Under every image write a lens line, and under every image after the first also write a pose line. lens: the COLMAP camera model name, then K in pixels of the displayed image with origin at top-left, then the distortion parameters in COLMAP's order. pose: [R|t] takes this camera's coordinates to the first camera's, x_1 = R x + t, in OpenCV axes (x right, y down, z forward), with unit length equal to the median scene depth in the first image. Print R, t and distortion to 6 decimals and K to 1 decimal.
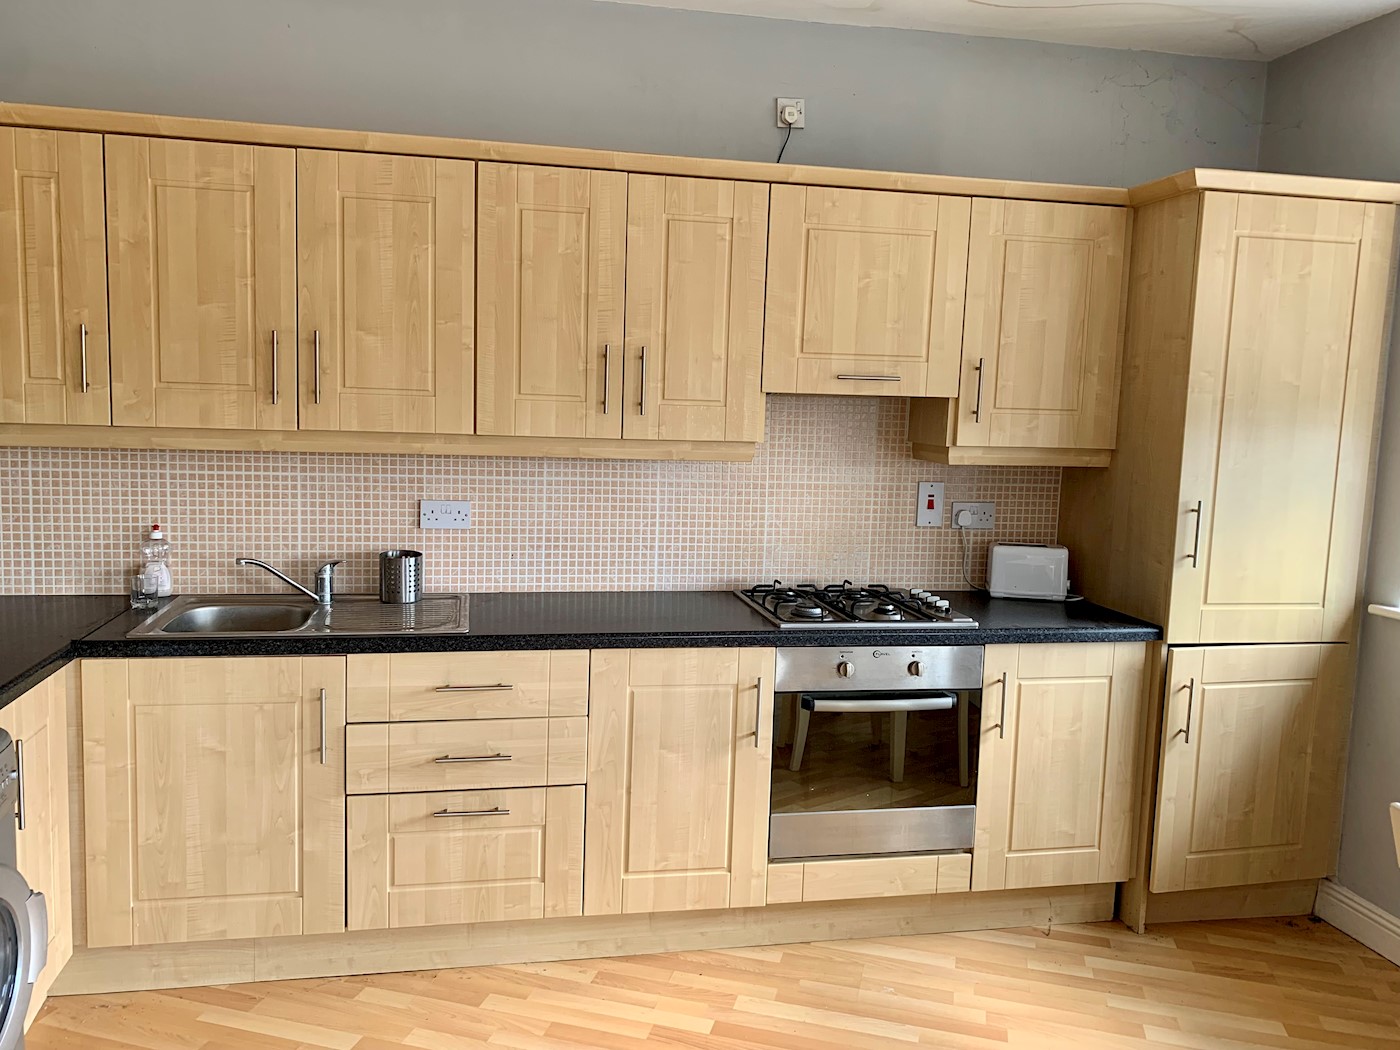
lens RADIAL K [[1064.9, 0, 690.6], [0, 1064.9, 509.9], [0, 0, 1]] dist [0.064065, -0.120647]
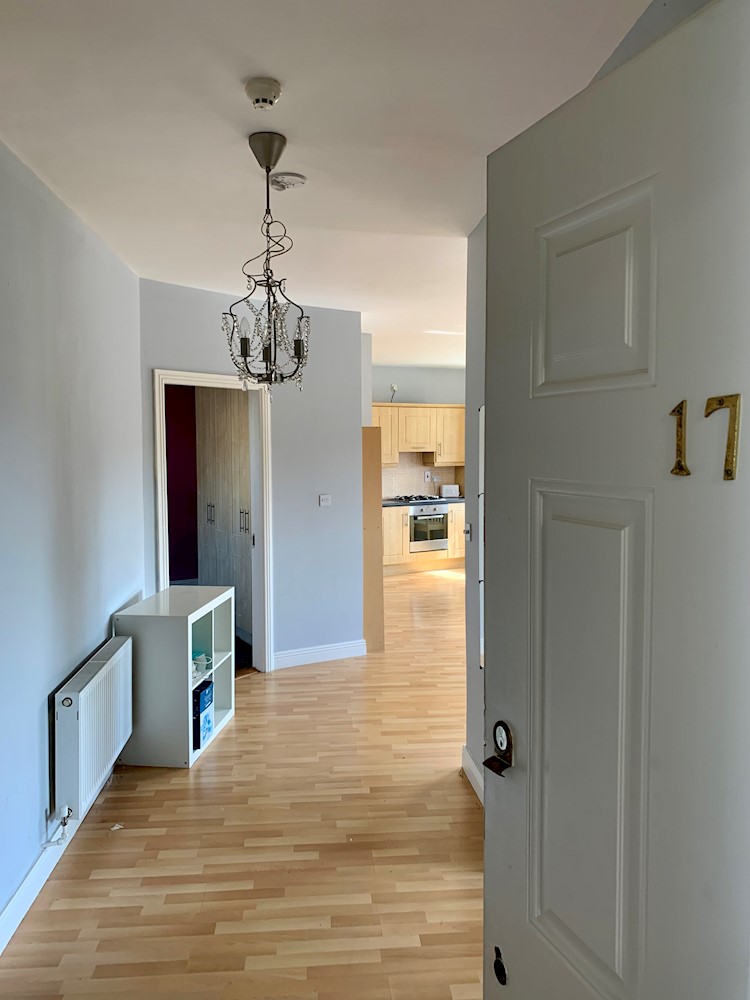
lens RADIAL K [[749.6, 0, 386.3], [0, 749.6, 497.5], [0, 0, 1]] dist [0.064119, -0.080322]
pose [[0.933553, -0.061416, 0.353139, -1.106620], [0.070747, 0.997402, -0.013564, 0.119922], [-0.351388, 0.037646, 0.935473, -1.933503]]
